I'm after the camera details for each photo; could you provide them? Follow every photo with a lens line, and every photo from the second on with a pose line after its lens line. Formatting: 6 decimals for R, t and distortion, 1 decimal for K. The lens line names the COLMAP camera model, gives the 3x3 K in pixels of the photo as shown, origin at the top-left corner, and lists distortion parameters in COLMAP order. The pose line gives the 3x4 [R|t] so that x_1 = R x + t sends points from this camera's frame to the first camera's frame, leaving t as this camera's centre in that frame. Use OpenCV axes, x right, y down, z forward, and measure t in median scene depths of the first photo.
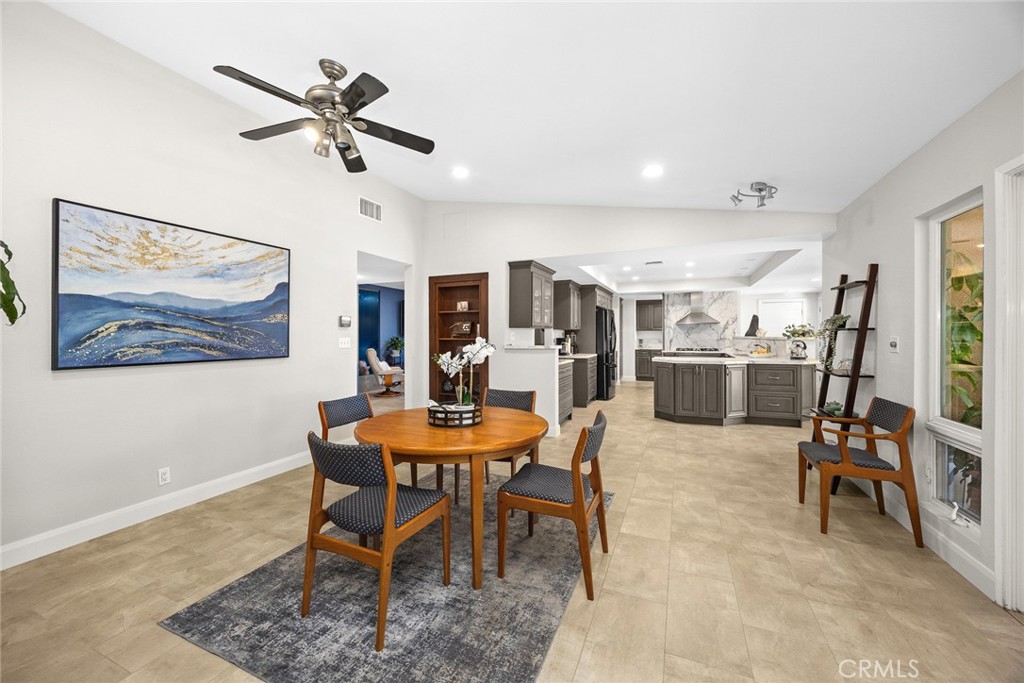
lens RADIAL K [[395.5, 0, 510.7], [0, 395.5, 337.6], [0, 0, 1]] dist [-0.004631, -0.000468]
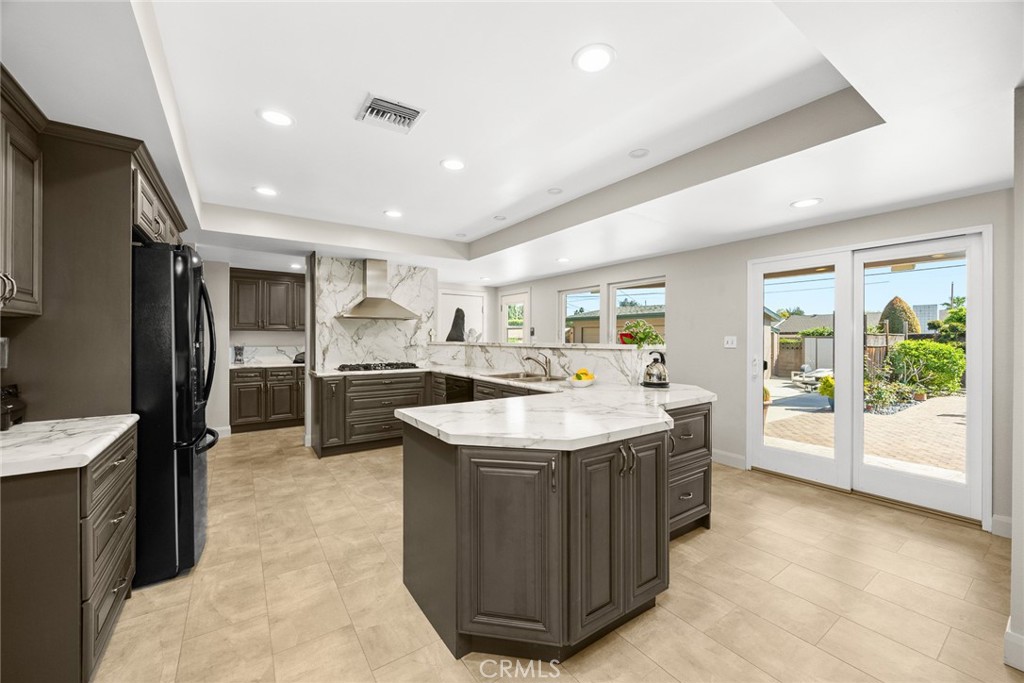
lens RADIAL K [[395.5, 0, 514.8], [0, 395.5, 338.8], [0, 0, 1]] dist [-0.004631, -0.000468]
pose [[0.524967, 0.001323, 0.851122, 0.105721], [0.003392, 0.999988, -0.003647, -0.004682], [-0.851116, 0.004801, 0.524956, 0.537699]]
